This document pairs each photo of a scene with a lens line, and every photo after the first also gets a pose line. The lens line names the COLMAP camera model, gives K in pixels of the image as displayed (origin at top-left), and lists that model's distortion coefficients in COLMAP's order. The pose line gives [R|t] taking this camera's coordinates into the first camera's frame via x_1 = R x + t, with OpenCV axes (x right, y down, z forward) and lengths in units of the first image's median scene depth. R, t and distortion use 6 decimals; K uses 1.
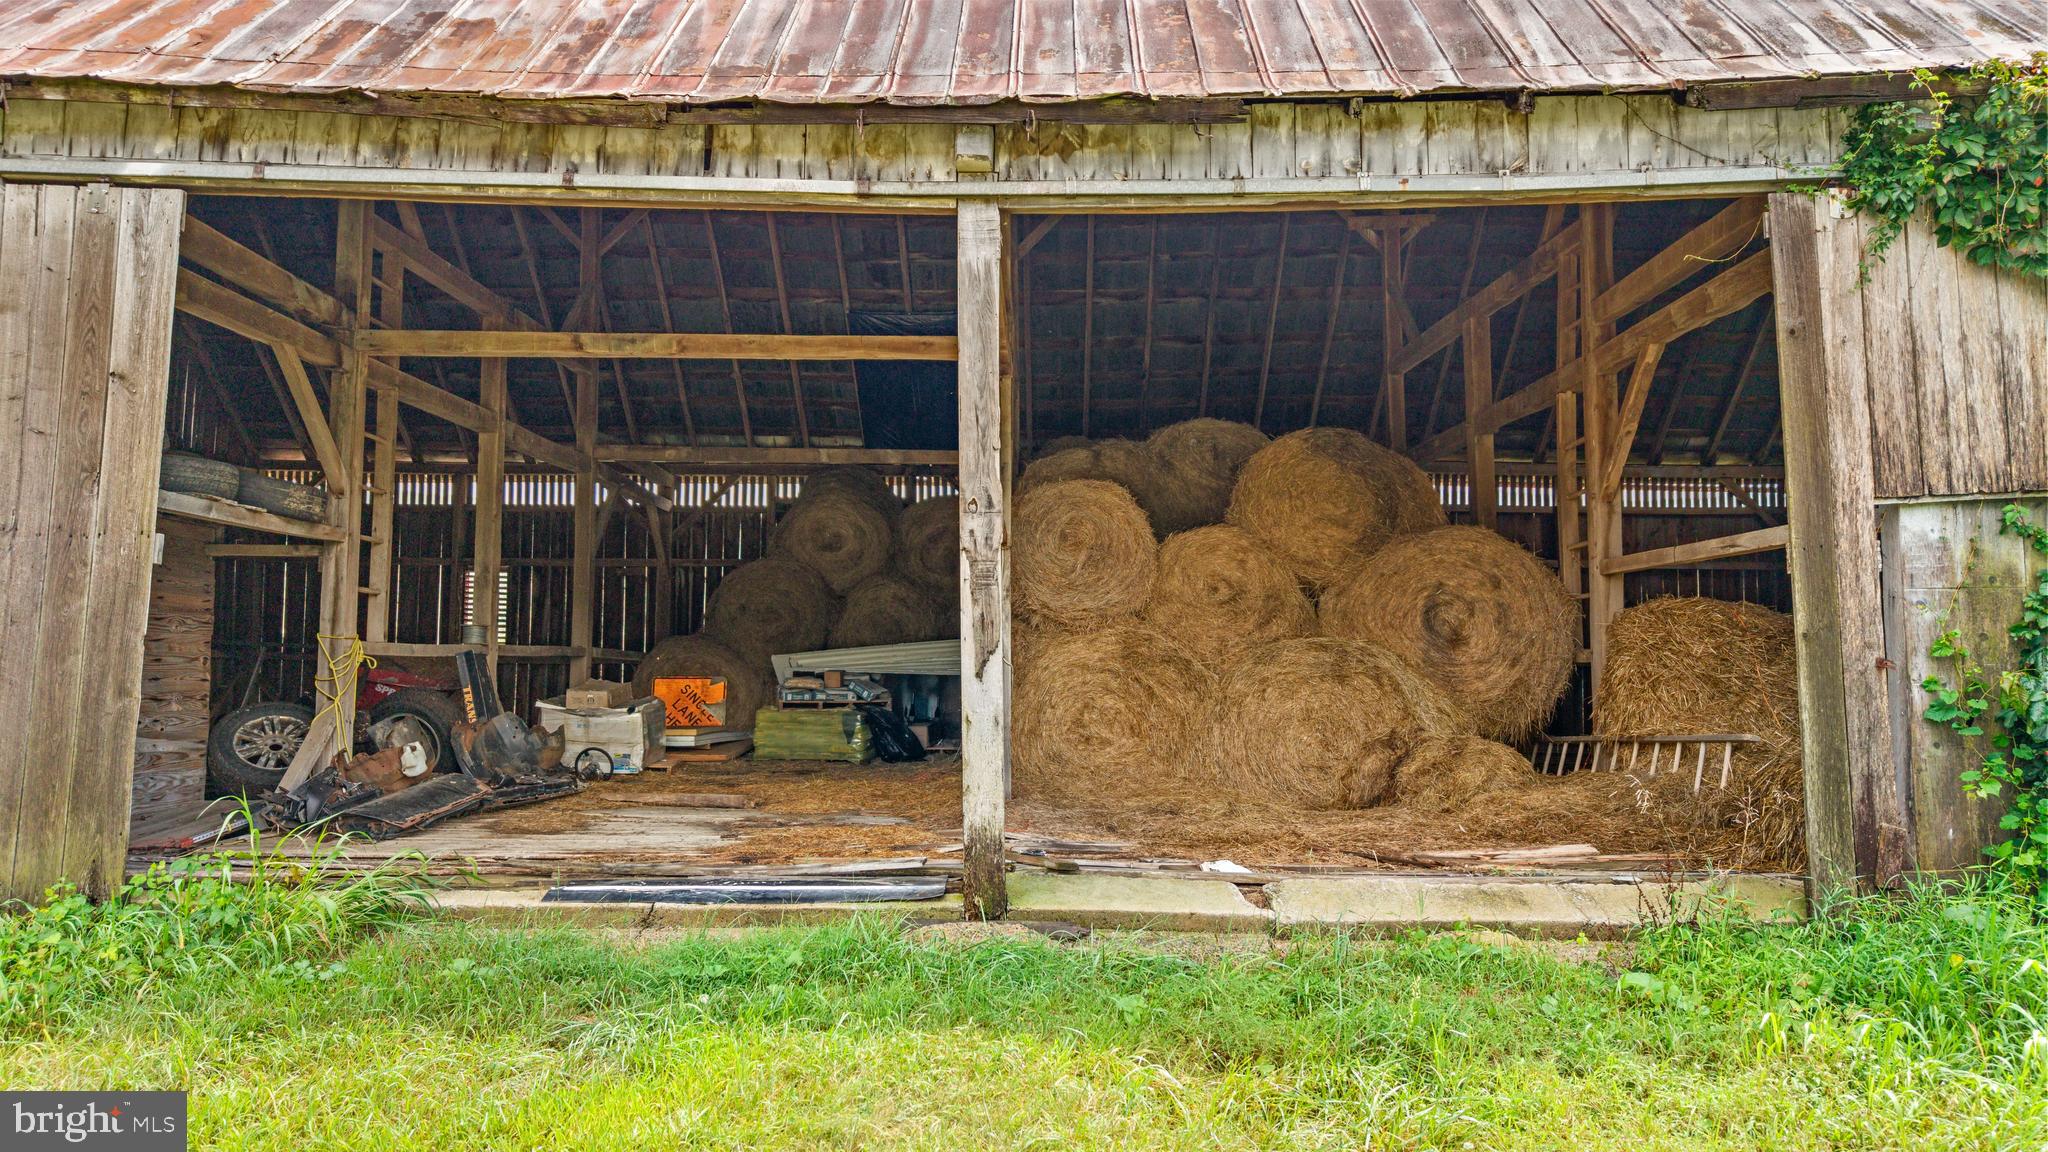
lens RADIAL K [[1368.3, 0, 1019.3], [0, 1368.3, 573.5], [0, 0, 1]] dist [0.037686, -0.047931]
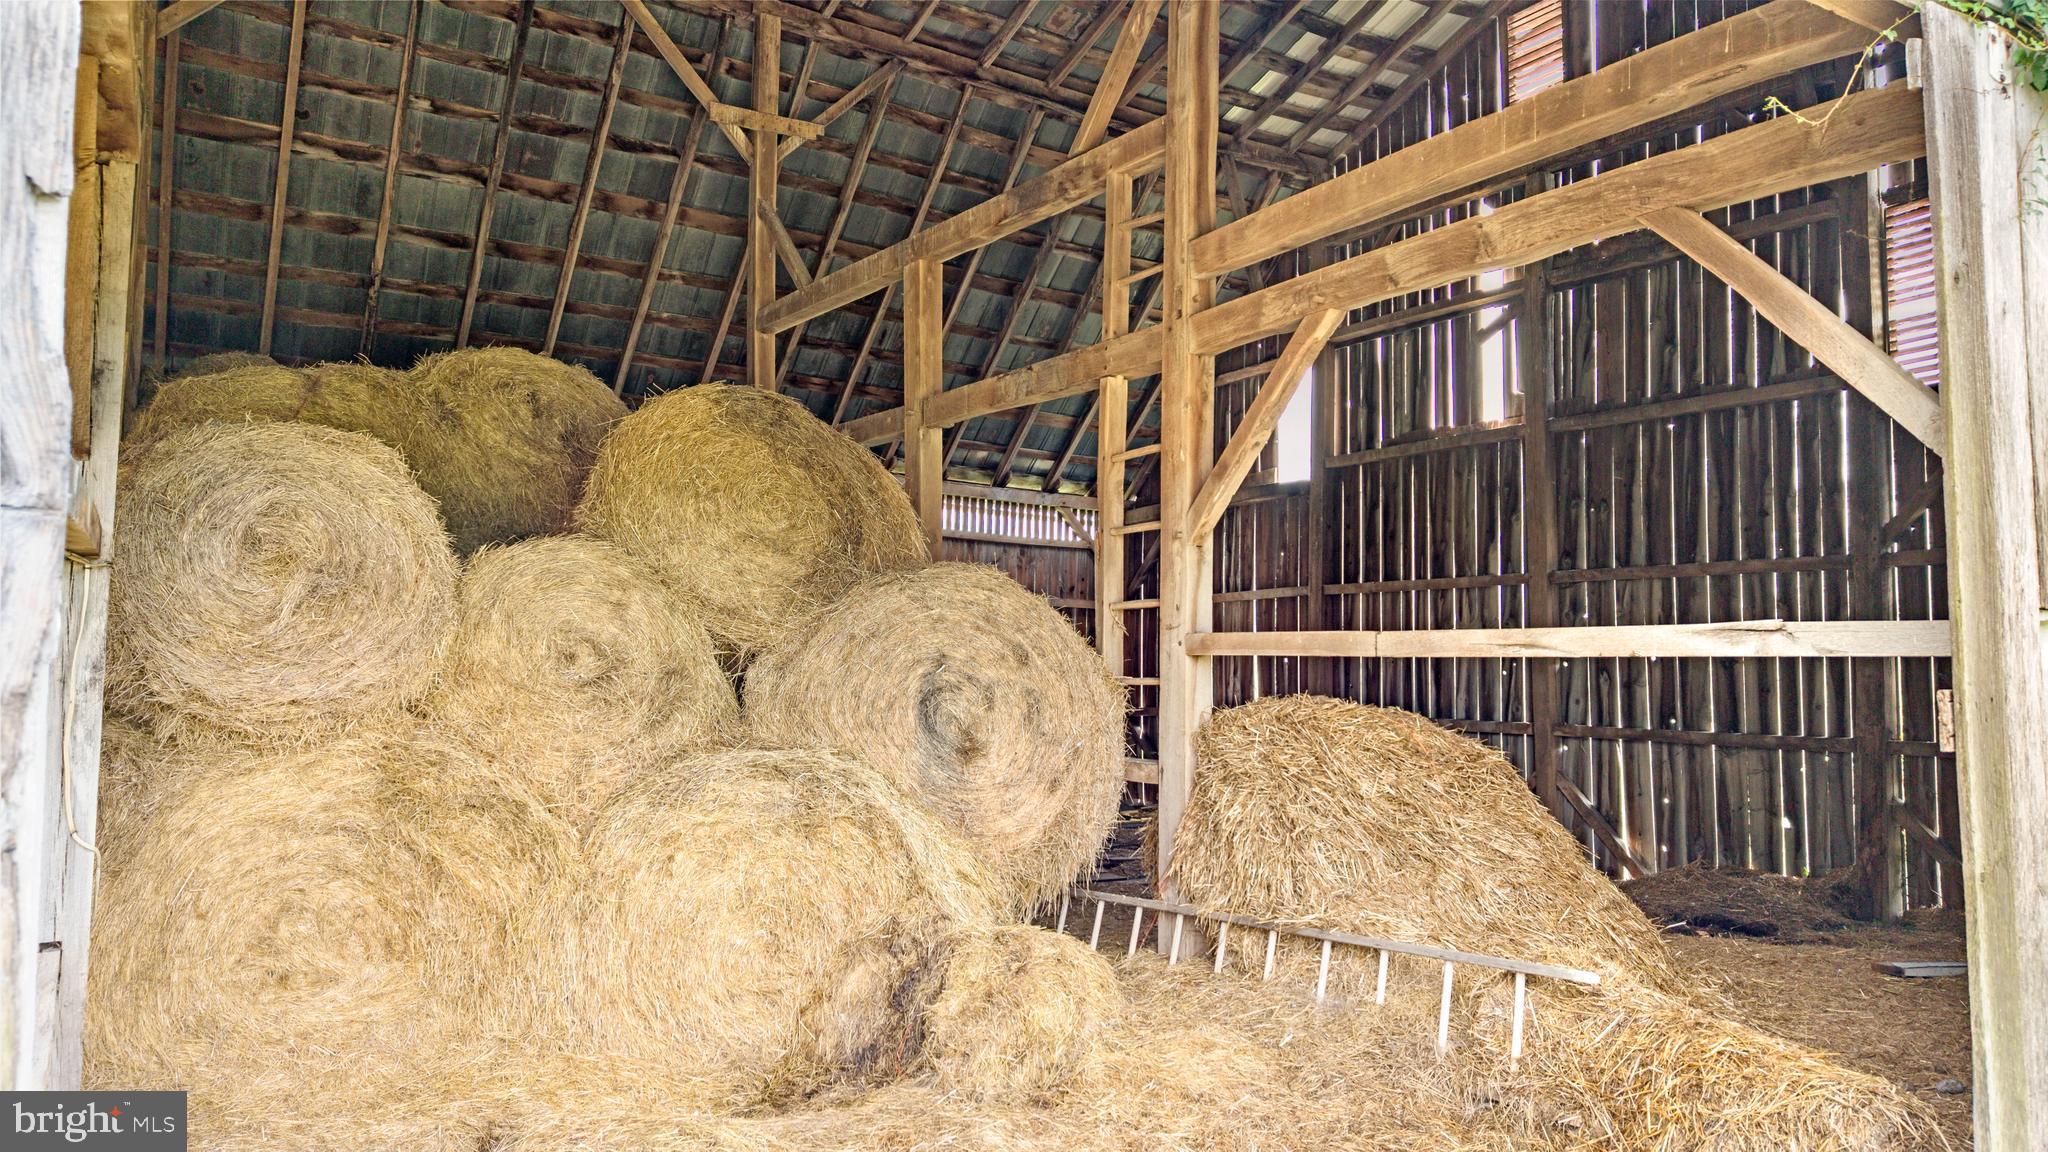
lens RADIAL K [[1368.3, 0, 1019.3], [0, 1368.3, 573.5], [0, 0, 1]] dist [0.037686, -0.047931]
pose [[0.836135, 0.051554, 0.546095, -0.004199], [-0.053931, 0.998476, -0.011686, -0.024345], [-0.545866, -0.019681, 0.837641, 0.462763]]
